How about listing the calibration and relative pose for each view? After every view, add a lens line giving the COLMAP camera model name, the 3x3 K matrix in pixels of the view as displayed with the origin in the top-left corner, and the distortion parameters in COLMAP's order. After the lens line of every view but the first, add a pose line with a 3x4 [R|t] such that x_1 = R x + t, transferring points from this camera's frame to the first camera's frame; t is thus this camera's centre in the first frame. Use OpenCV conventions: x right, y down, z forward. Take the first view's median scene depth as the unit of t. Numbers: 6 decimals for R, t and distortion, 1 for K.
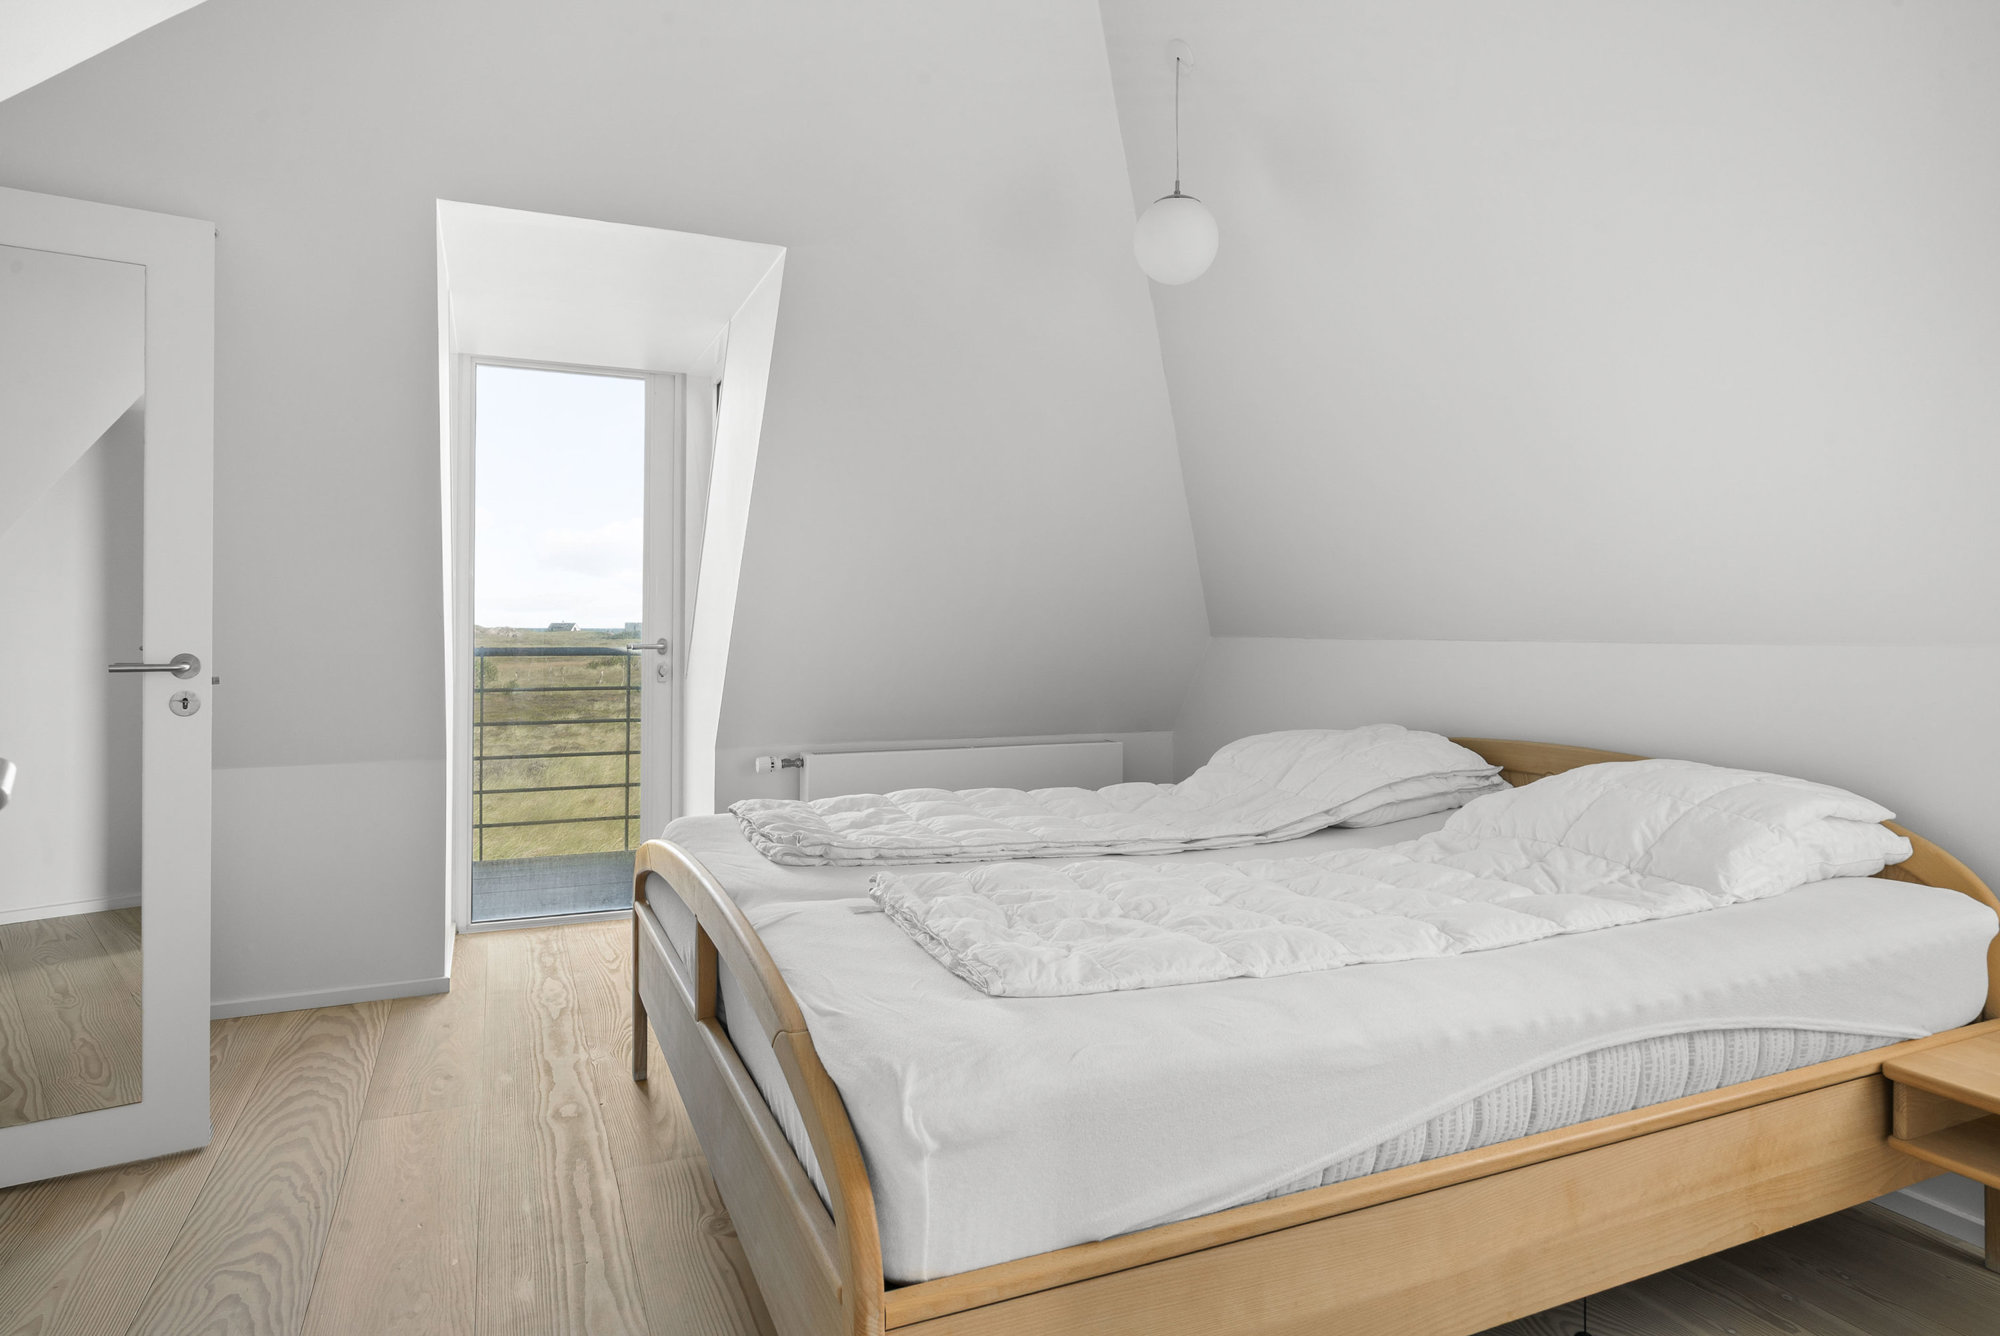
lens RADIAL K [[1123.2, 0, 999.8], [0, 1123.2, 657.3], [0, 0, 1]] dist [-0.001134, 0.000141]
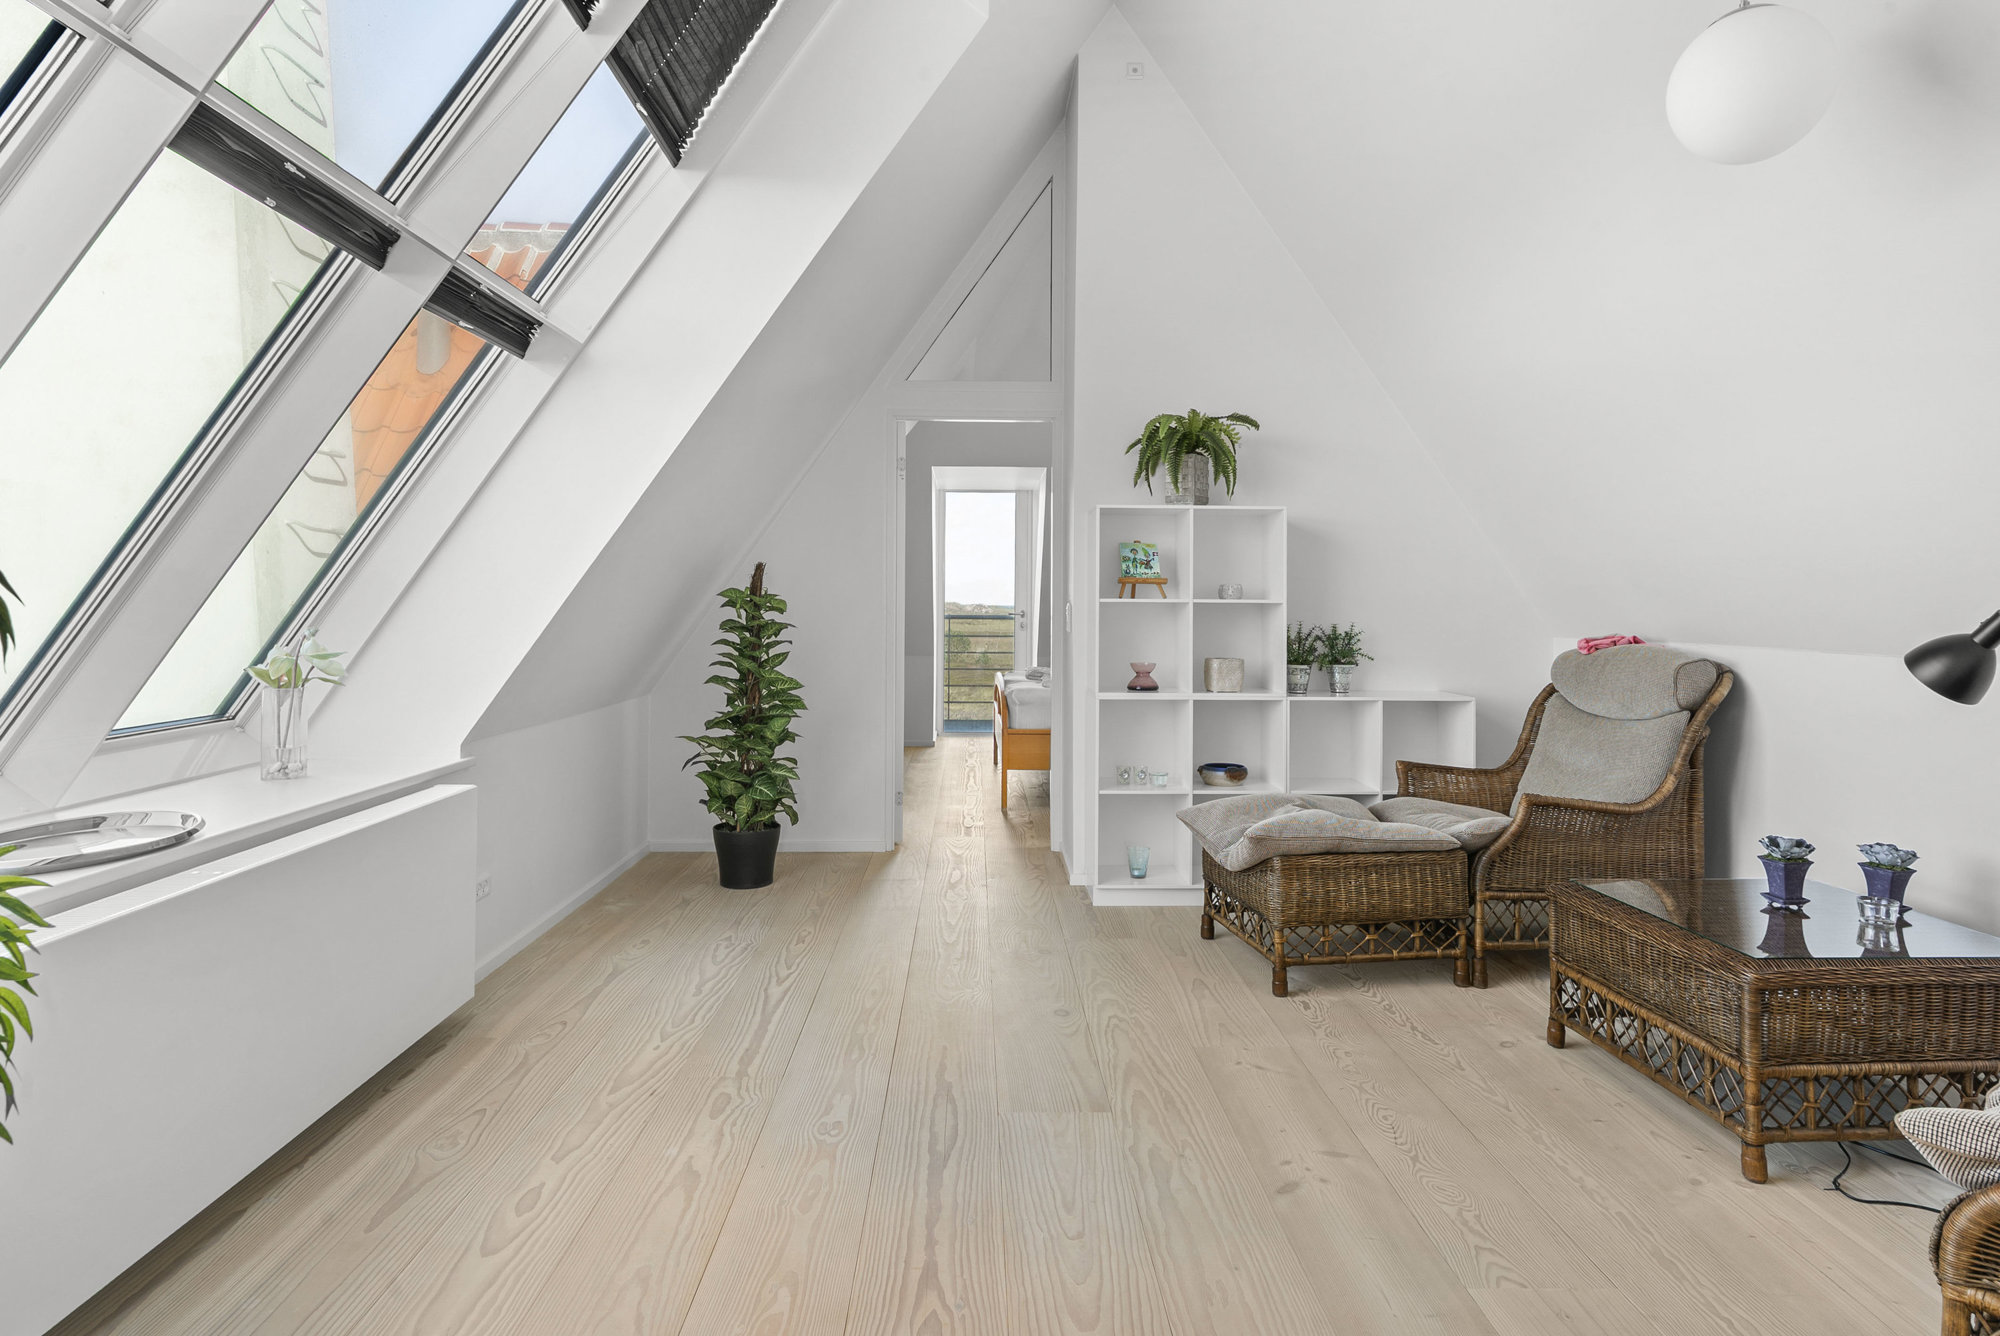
lens RADIAL K [[1123.2, 0, 1008.4], [0, 1123.2, 664.4], [0, 0, 1]] dist [-0.001134, 0.000141]
pose [[0.926687, 0.015986, -0.375494, 0.532251], [-0.004917, 0.999525, 0.030416, 0.023509], [0.375802, -0.026340, 0.926326, -1.112770]]
